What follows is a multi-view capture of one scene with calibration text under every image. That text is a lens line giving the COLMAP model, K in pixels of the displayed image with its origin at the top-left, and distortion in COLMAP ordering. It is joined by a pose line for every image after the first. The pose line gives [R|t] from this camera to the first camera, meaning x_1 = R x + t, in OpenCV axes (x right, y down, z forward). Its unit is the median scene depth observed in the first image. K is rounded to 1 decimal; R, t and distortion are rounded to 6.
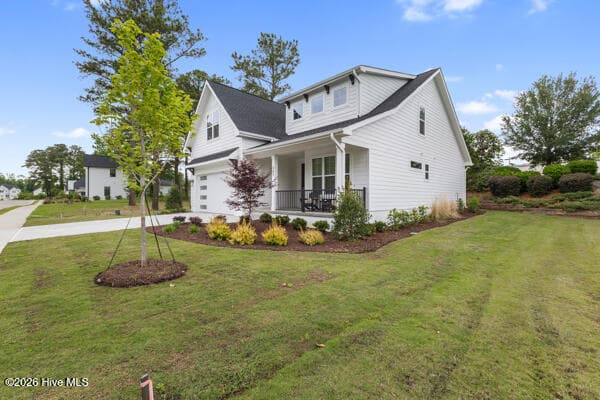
lens RADIAL K [[260.3, 0, 297.4], [0, 260.3, 197.4], [0, 0, 1]] dist [0.004509, 0.001158]
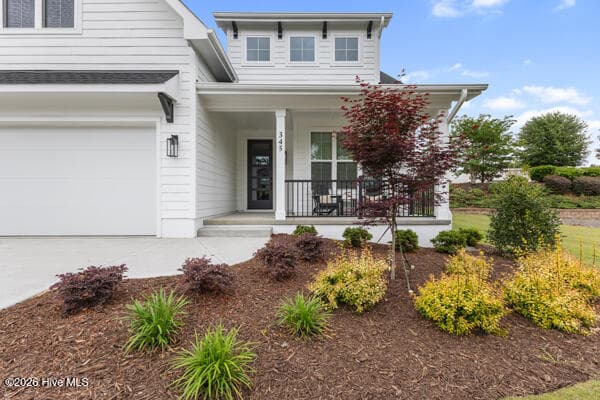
lens RADIAL K [[260.3, 0, 301.9], [0, 260.3, 200.3], [0, 0, 1]] dist [0.004509, 0.001158]
pose [[0.685856, -0.004450, 0.727724, -0.367784], [0.002092, 0.999989, 0.004143, 0.010323], [-0.727734, -0.001319, 0.685858, 0.535115]]
